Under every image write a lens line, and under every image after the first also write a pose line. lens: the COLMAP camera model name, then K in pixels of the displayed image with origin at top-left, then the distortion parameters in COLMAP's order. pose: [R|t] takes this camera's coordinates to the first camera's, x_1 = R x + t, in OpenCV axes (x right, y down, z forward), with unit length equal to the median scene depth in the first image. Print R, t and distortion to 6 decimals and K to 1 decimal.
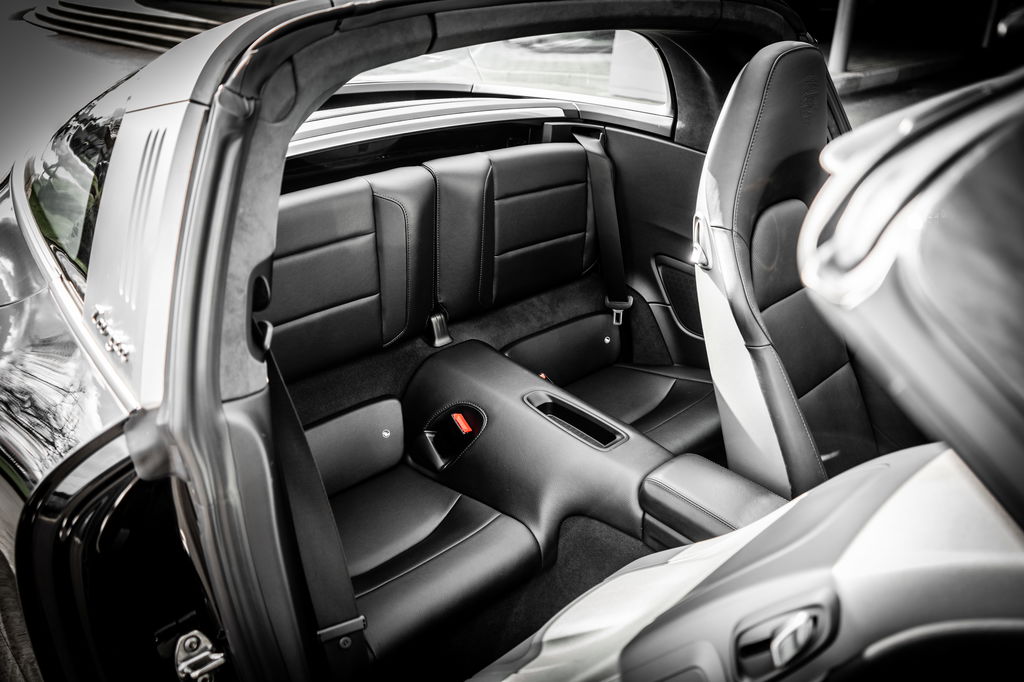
lens RADIAL K [[829.0, 0, 490.3], [0, 829.0, 362.7], [0, 0, 1]] dist [-0.031603, 0.004210]
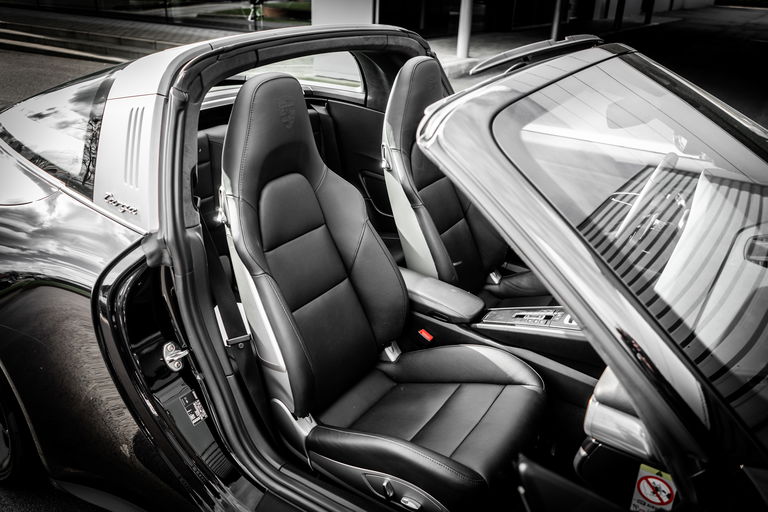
lens RADIAL K [[621.8, 0, 367.8], [0, 621.8, 272.3], [0, 0, 1]] dist [-0.031603, 0.004210]
pose [[0.974044, -0.077525, 0.212671, -0.133986], [0.078006, 0.996934, 0.006140, 0.123559], [-0.212495, 0.010608, 0.977104, -0.471428]]
